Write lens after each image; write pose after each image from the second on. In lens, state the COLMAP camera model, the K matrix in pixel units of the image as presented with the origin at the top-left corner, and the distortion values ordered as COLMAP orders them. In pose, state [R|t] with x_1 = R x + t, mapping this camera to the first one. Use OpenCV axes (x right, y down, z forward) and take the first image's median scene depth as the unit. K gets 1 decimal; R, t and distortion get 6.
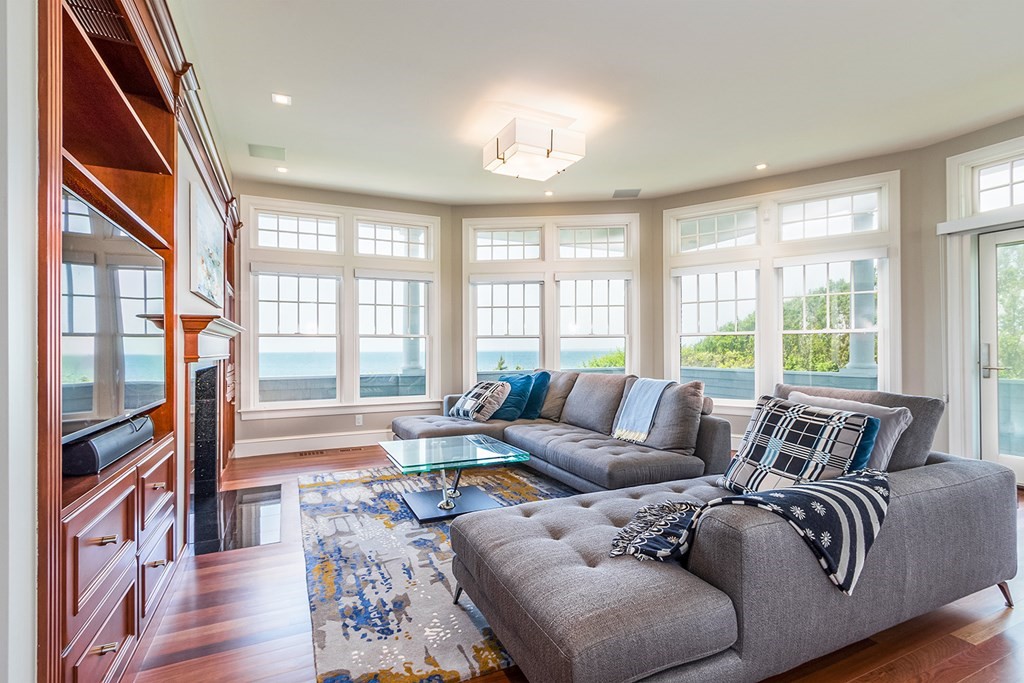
lens RADIAL K [[478.8, 0, 511.7], [0, 478.8, 345.1], [0, 0, 1]] dist [0.001948, 0.000298]
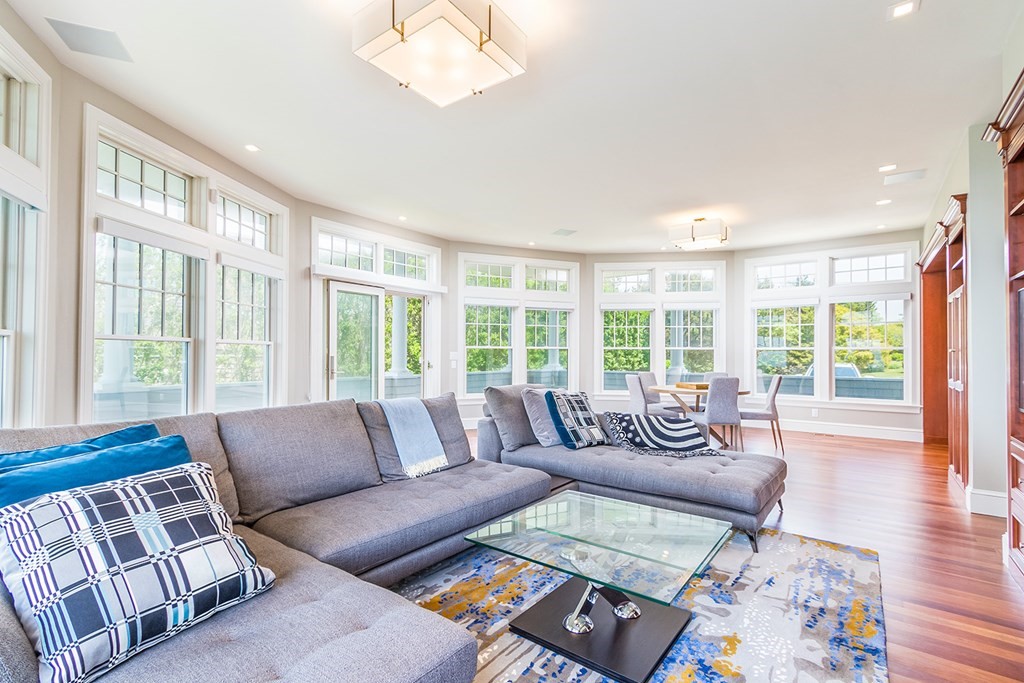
lens RADIAL K [[478.8, 0, 511.7], [0, 478.8, 345.1], [0, 0, 1]] dist [0.001948, 0.000298]
pose [[-0.474271, 0.013319, 0.880278, -0.809217], [-0.011275, 0.999712, -0.021200, -0.001878], [-0.880307, -0.019979, -0.473984, 1.857601]]
